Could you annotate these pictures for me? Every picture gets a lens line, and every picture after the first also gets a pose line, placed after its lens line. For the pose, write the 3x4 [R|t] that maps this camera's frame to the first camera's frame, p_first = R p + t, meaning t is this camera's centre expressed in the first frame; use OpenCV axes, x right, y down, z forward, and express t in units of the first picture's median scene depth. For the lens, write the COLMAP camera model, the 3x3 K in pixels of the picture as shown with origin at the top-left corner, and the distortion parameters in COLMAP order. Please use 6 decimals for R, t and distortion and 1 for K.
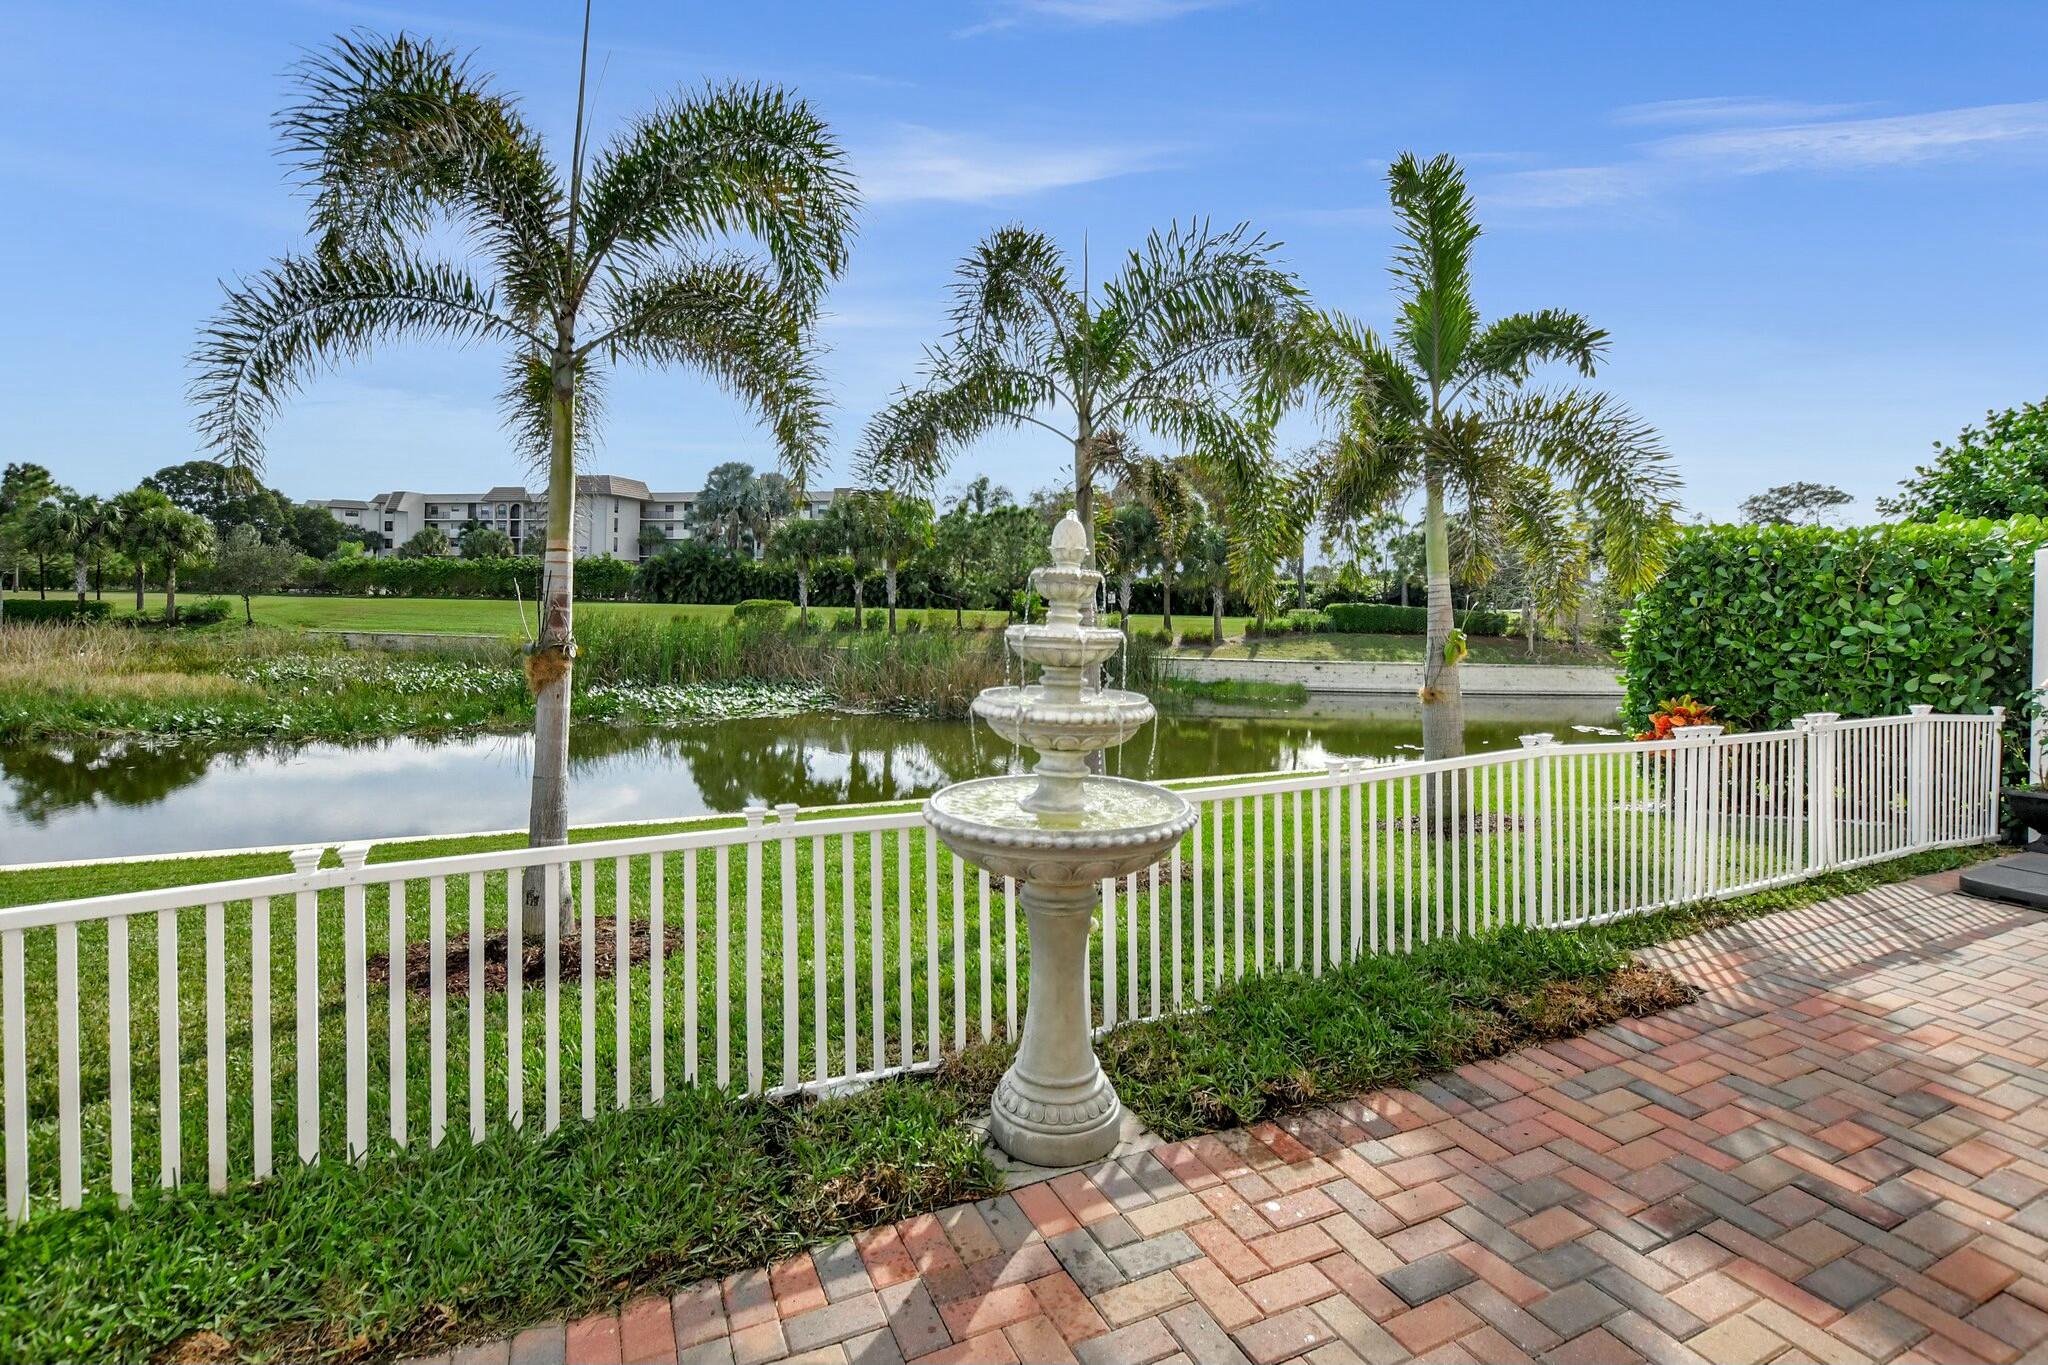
lens RADIAL K [[969.2, 0, 1018.1], [0, 969.2, 616.7], [0, 0, 1]] dist [-0.020514, -0.000986]
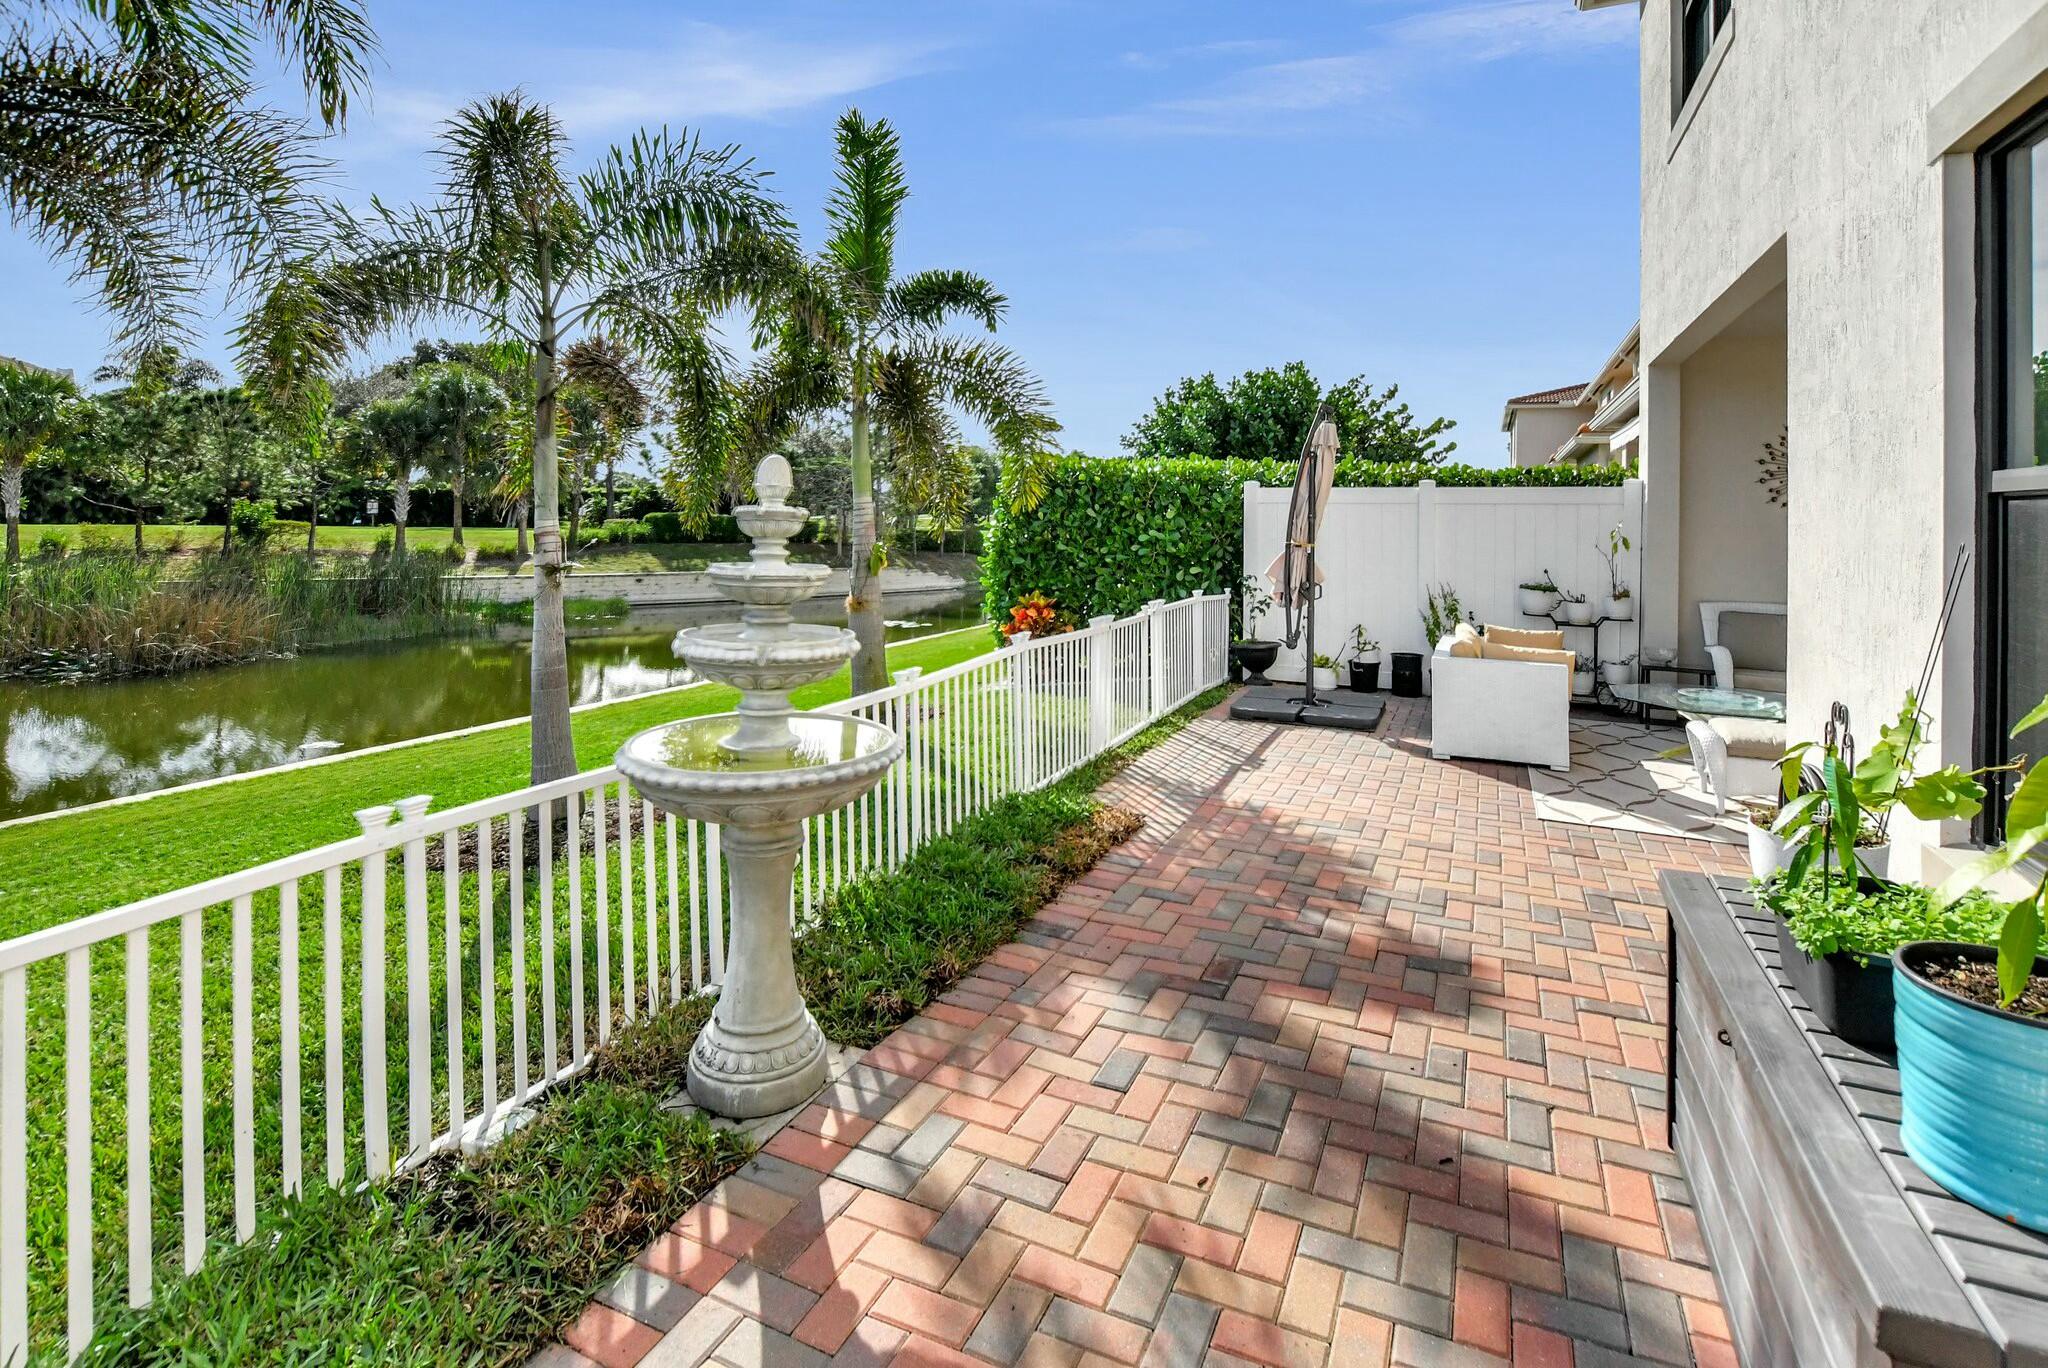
lens RADIAL K [[993.1, 0, 1021.9], [0, 993.1, 508.2], [0, 0, 1]] dist [-0.015792, 0.002465]
pose [[0.769660, -0.003279, 0.638445, -0.145659], [0.013971, 0.999834, -0.011708, -0.011383], [-0.638301, 0.017931, 0.769578, 0.017726]]
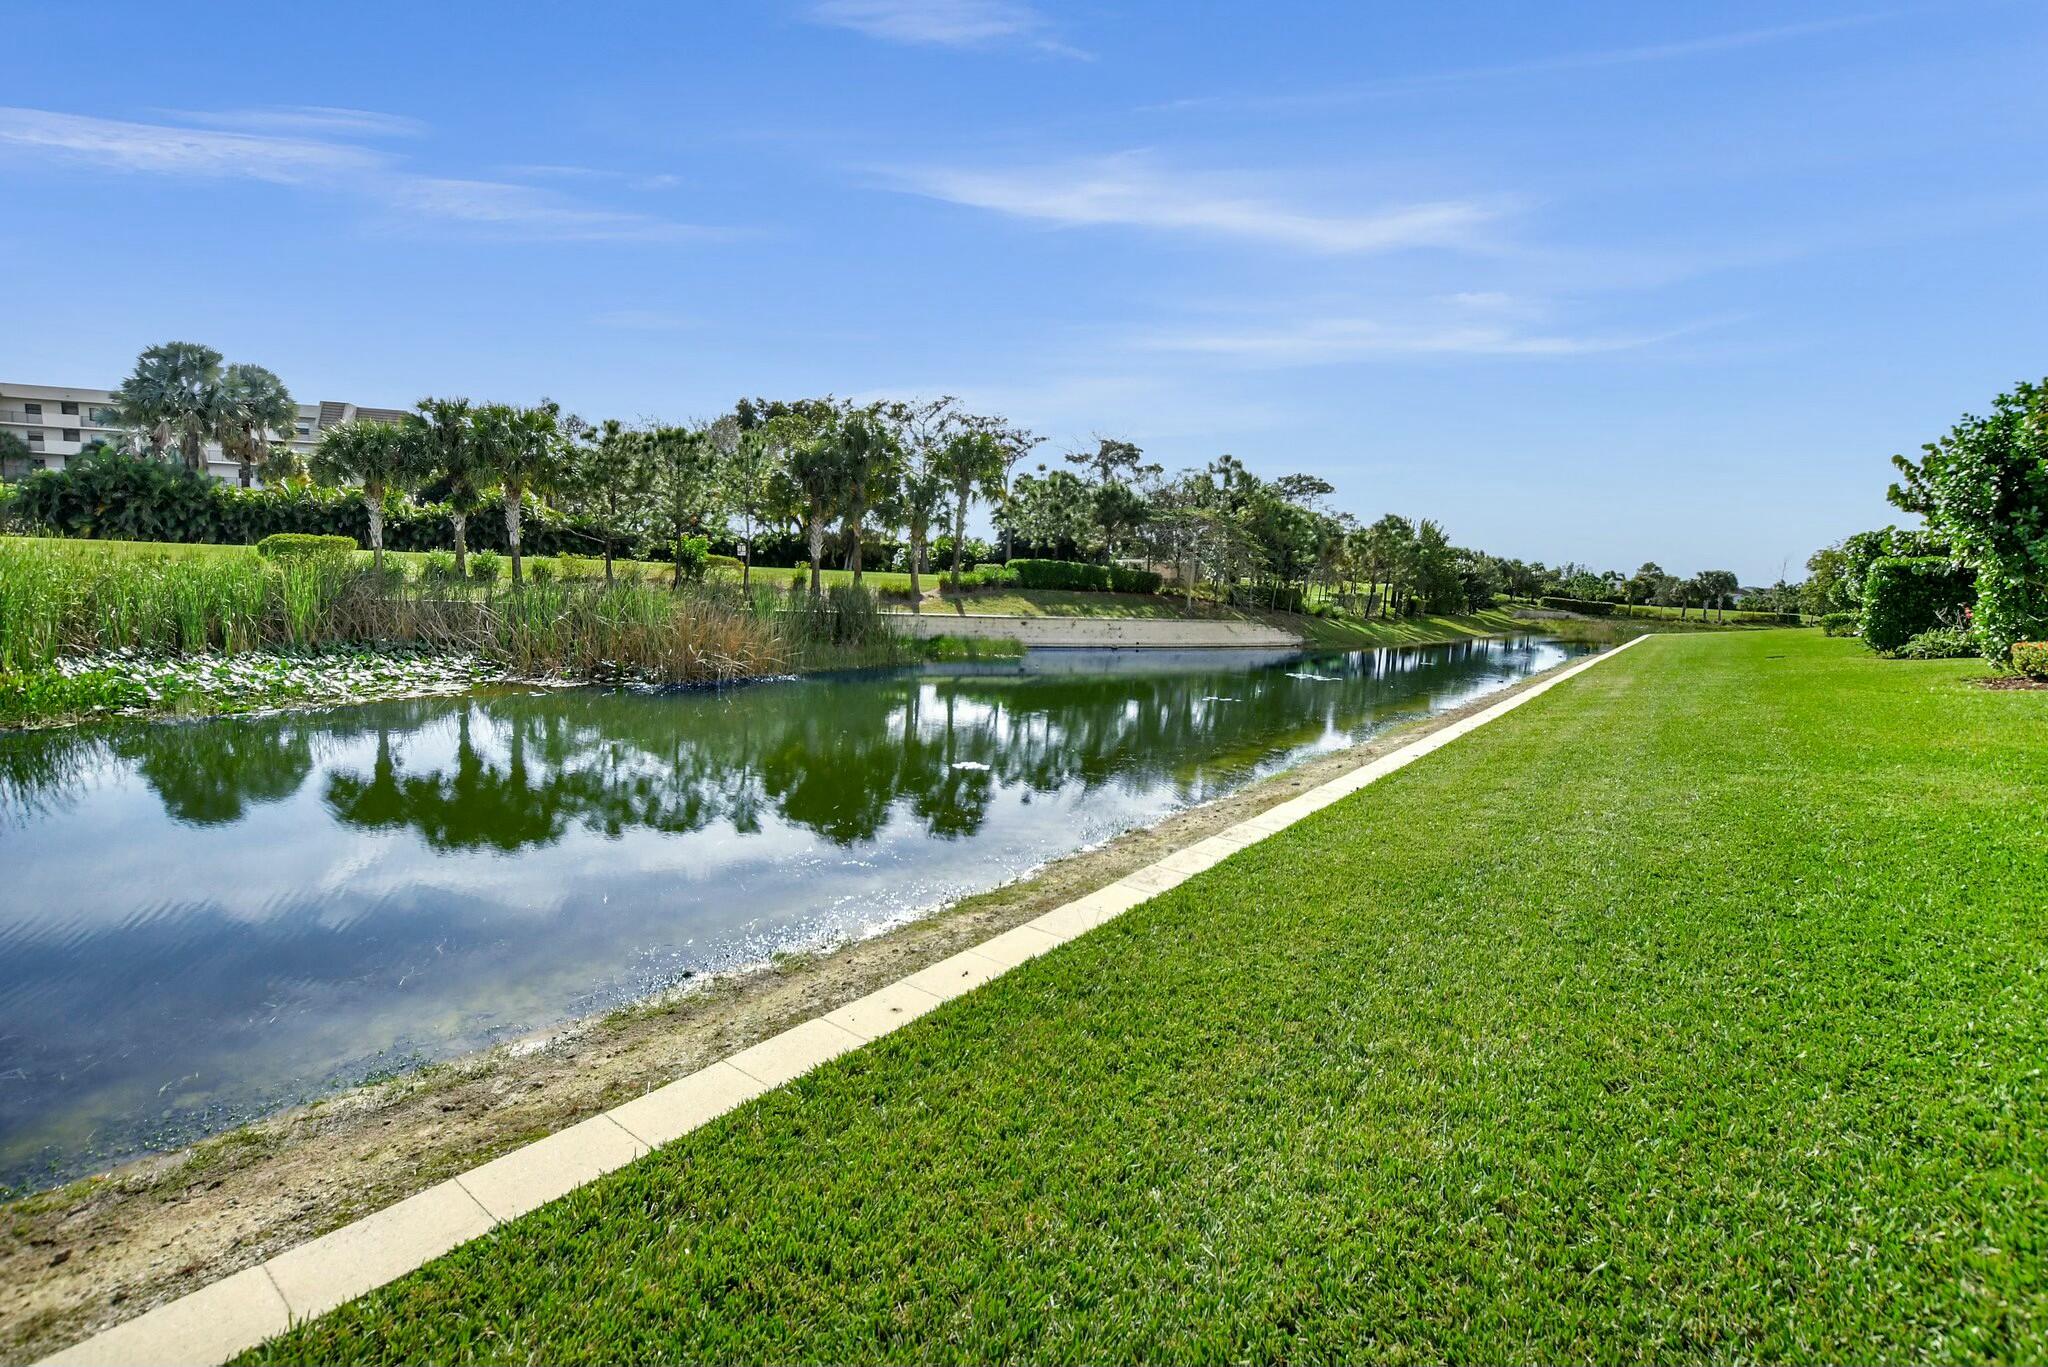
lens RADIAL K [[939.4, 0, 1019.1], [0, 939.4, 672.2], [0, 0, 1]] dist [-0.025268, -0.000300]
pose [[0.875209, -0.030462, 0.482785, -0.930077], [-0.016747, 0.995509, 0.093173, 0.078397], [-0.483455, -0.089631, 0.870768, 0.979731]]
